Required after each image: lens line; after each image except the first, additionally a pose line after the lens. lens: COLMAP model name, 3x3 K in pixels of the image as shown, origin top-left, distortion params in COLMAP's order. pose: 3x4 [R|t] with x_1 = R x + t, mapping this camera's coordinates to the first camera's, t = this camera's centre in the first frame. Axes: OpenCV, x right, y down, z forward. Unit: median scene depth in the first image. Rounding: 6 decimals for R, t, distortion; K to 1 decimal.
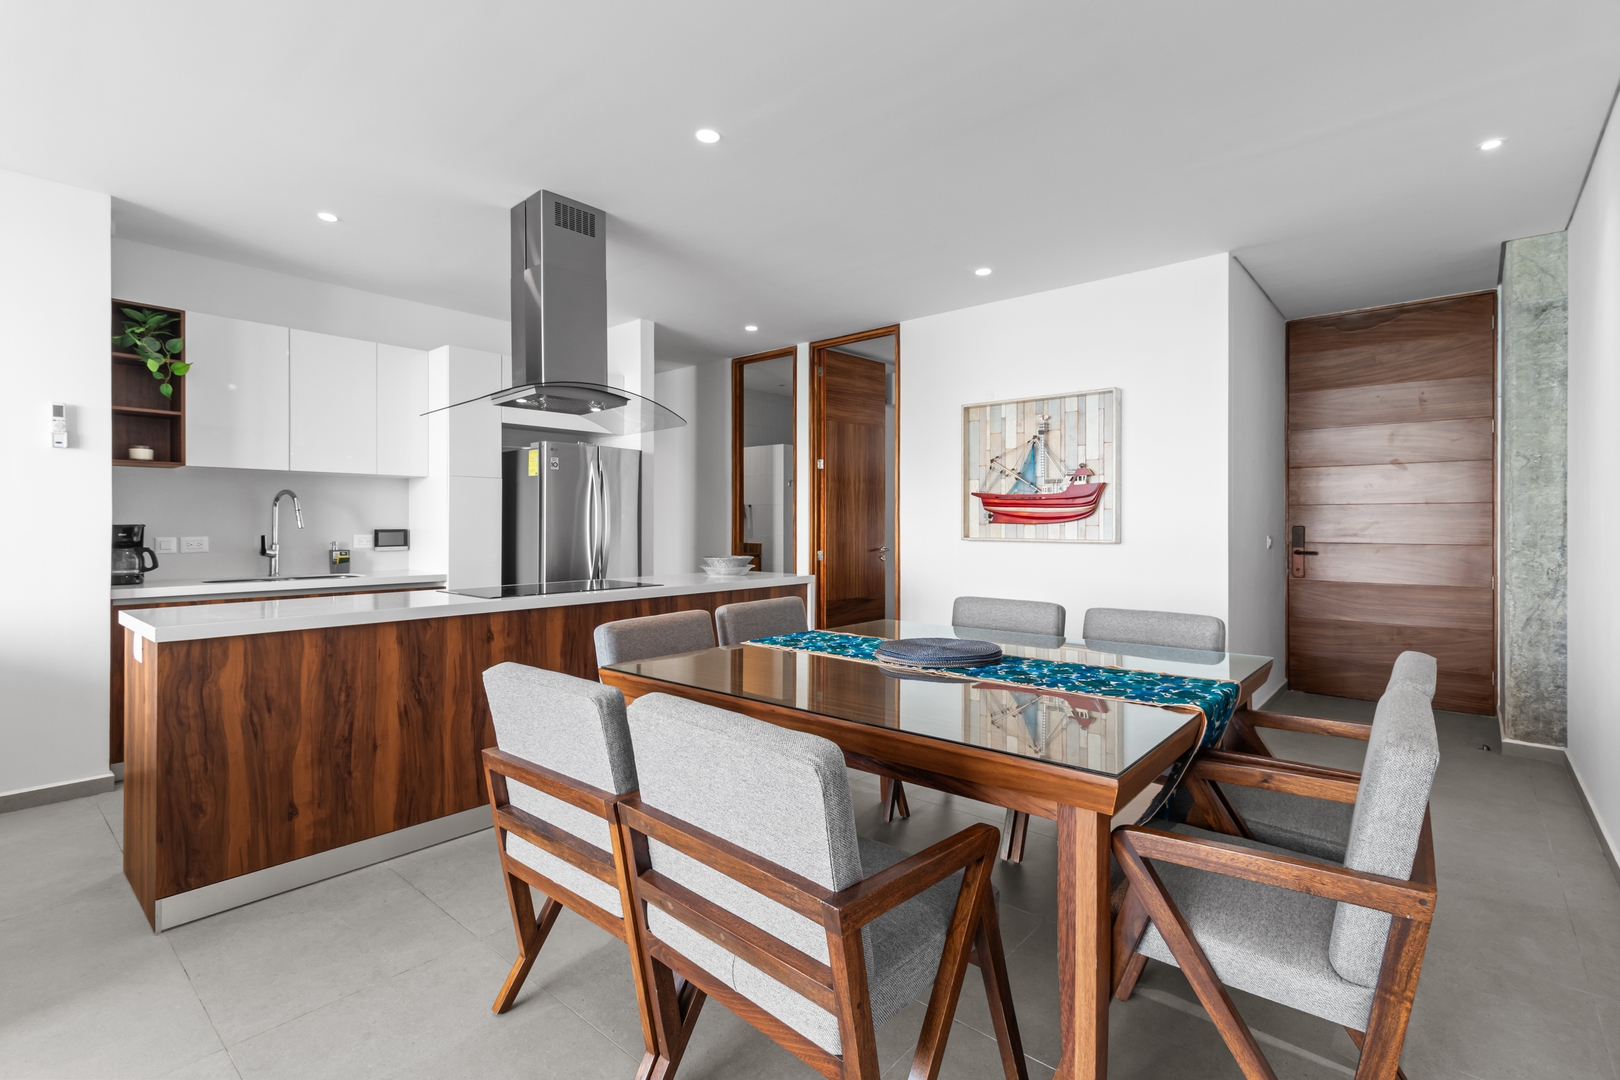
lens RADIAL K [[740.1, 0, 803.9], [0, 740.1, 522.8], [0, 0, 1]] dist [0.005458, 0.000451]
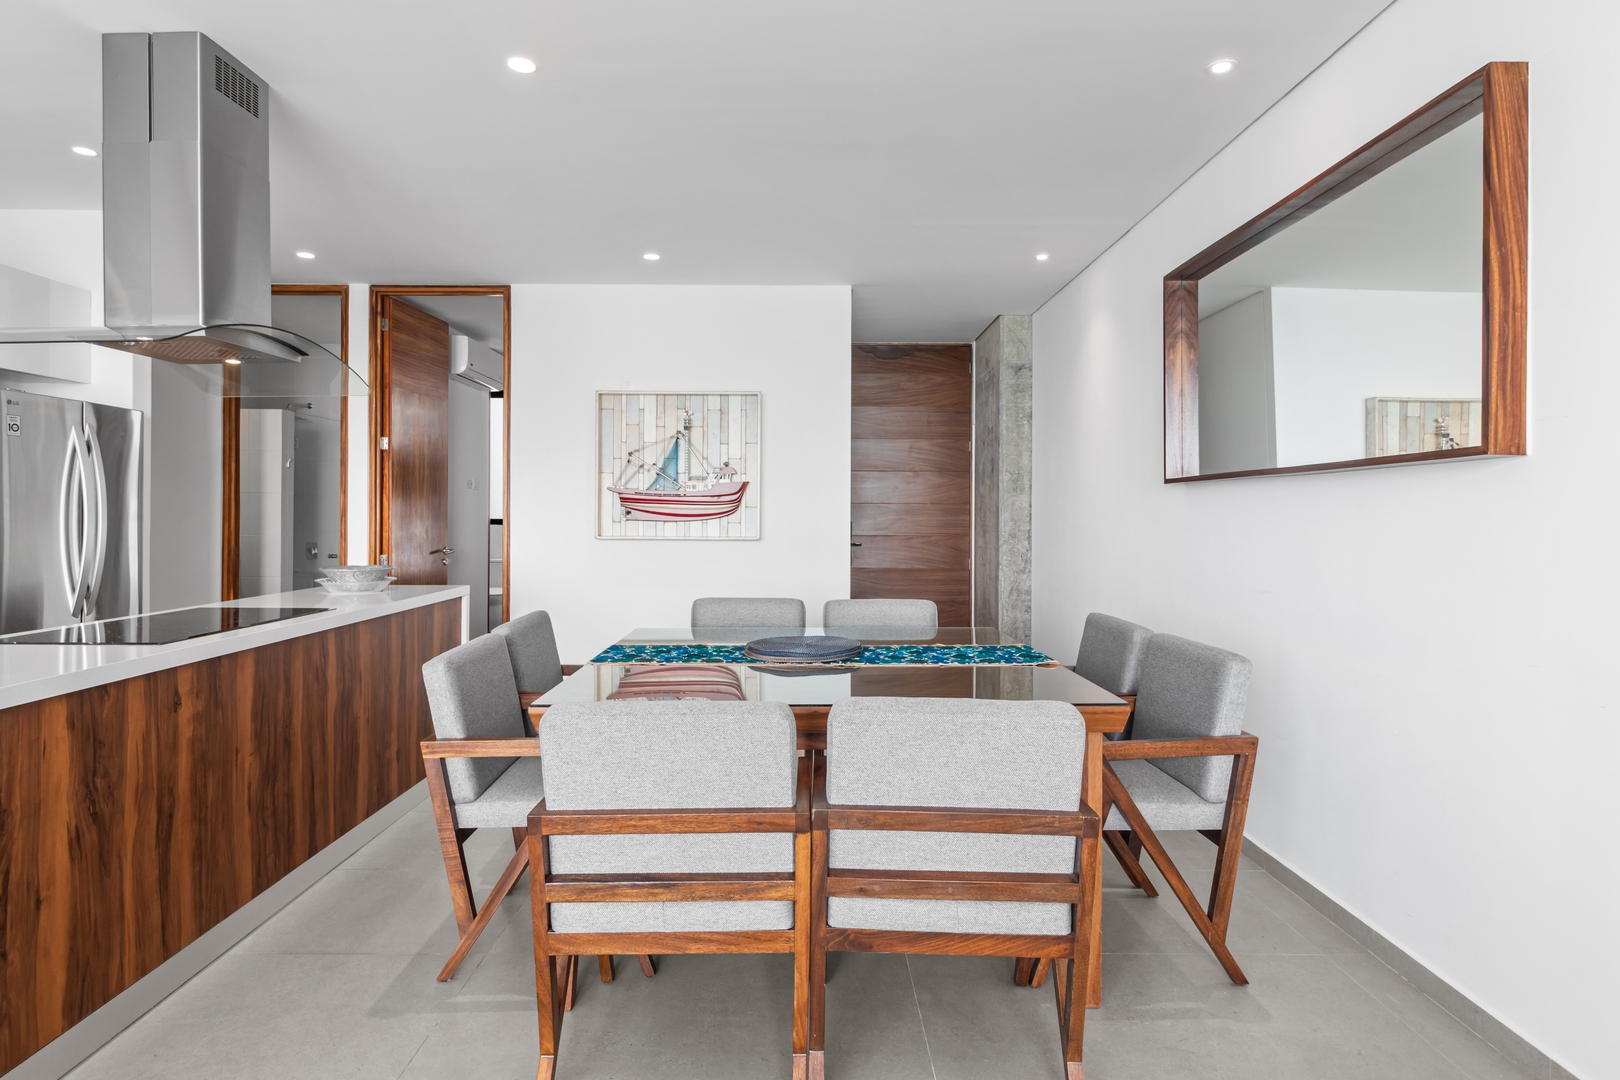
lens RADIAL K [[869.4, 0, 799.3], [0, 869.4, 510.8], [0, 0, 1]] dist [-0.000929, -0.000236]
pose [[0.752445, 0.004017, 0.658643, -0.405144], [-0.003752, 0.999991, -0.001813, -0.013525], [-0.658644, -0.001107, 0.752454, 0.040707]]
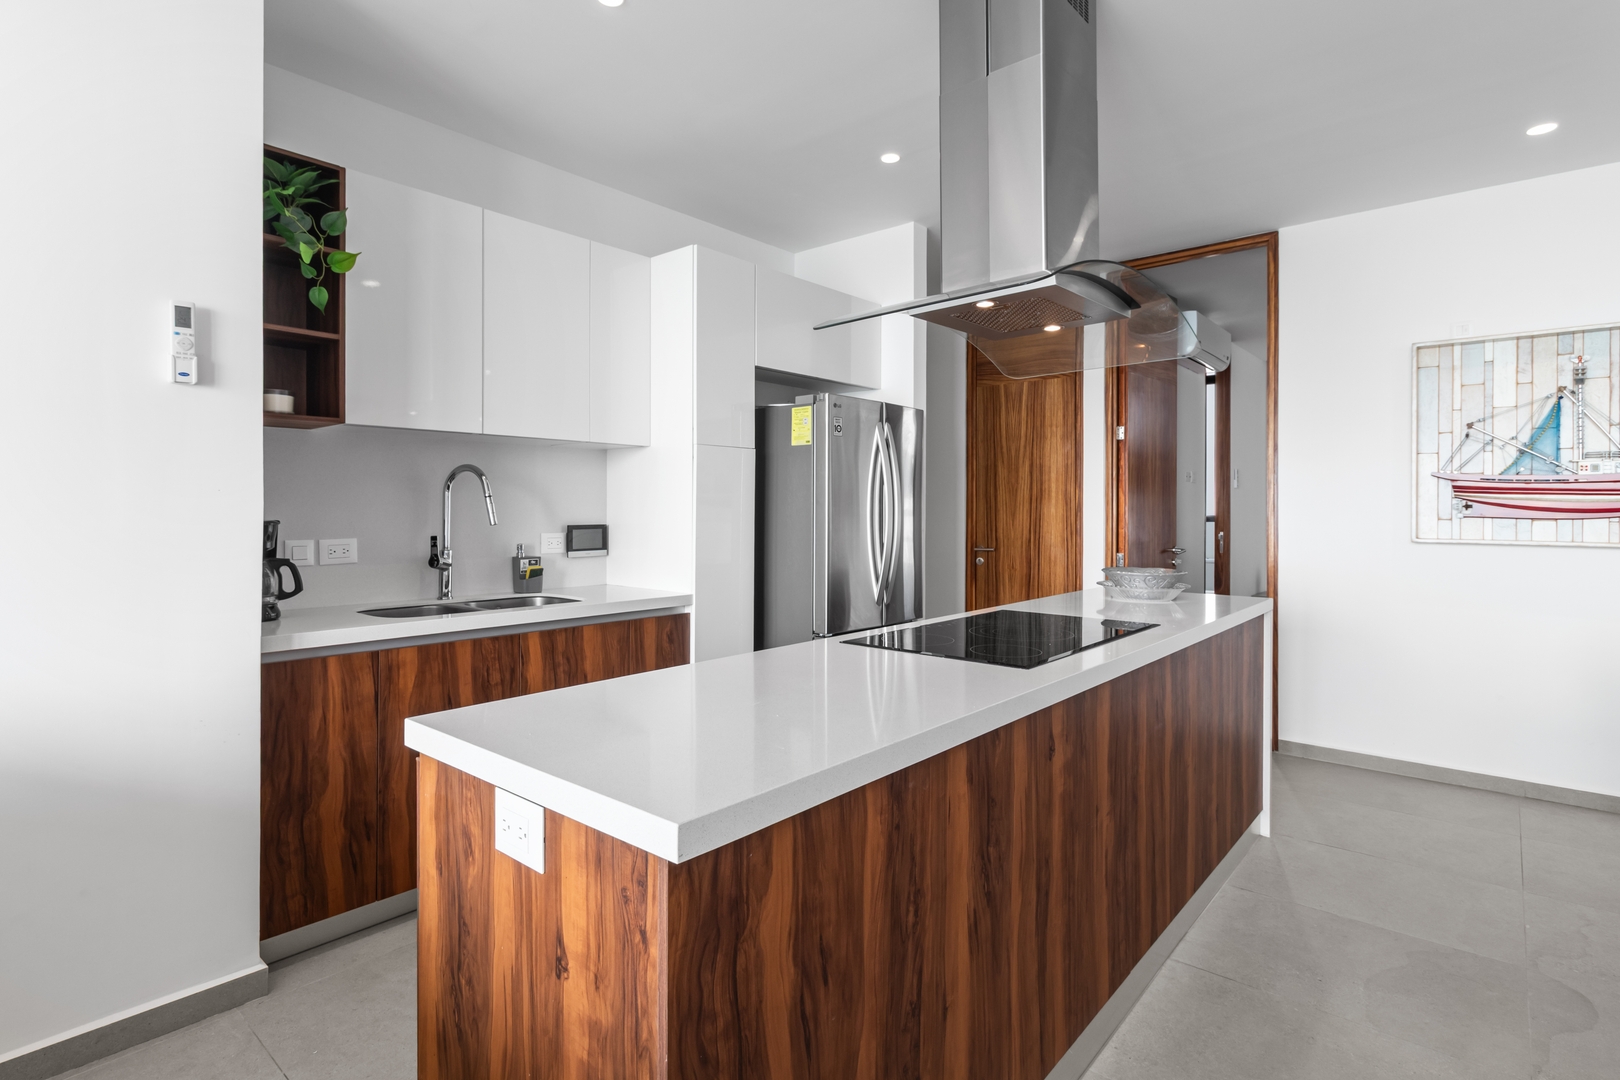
lens RADIAL K [[806.6, 0, 800.3], [0, 806.6, 508.7], [0, 0, 1]] dist [-0.000655, -0.000342]
pose [[0.999996, 0.002323, 0.001290, -0.468853], [-0.002324, 0.999997, 0.000705, -0.008639], [-0.001288, -0.000708, 0.999999, 0.347244]]
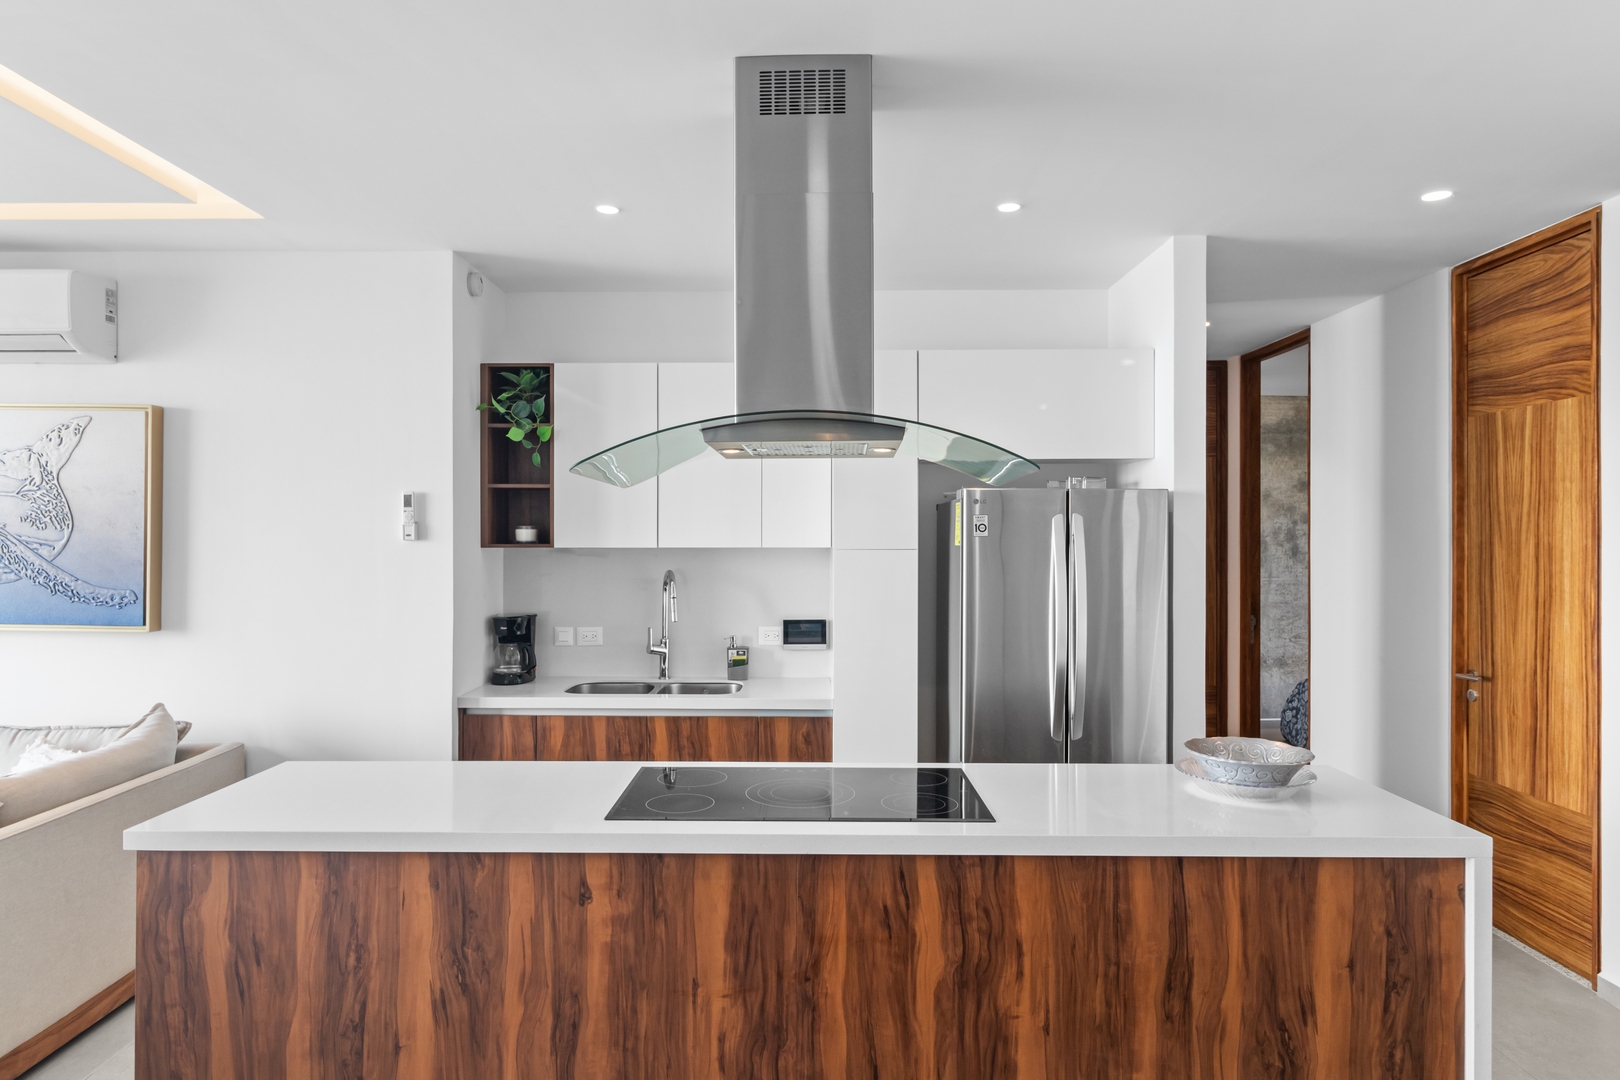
lens RADIAL K [[971.7, 0, 801.6], [0, 971.7, 537.1], [0, 0, 1]] dist [0.003443, -0.000851]
pose [[0.648265, 0.000424, -0.761415, 0.187831], [0.000025, 1.000000, 0.000578, -0.090675], [0.761415, -0.000393, 0.648264, 0.509396]]
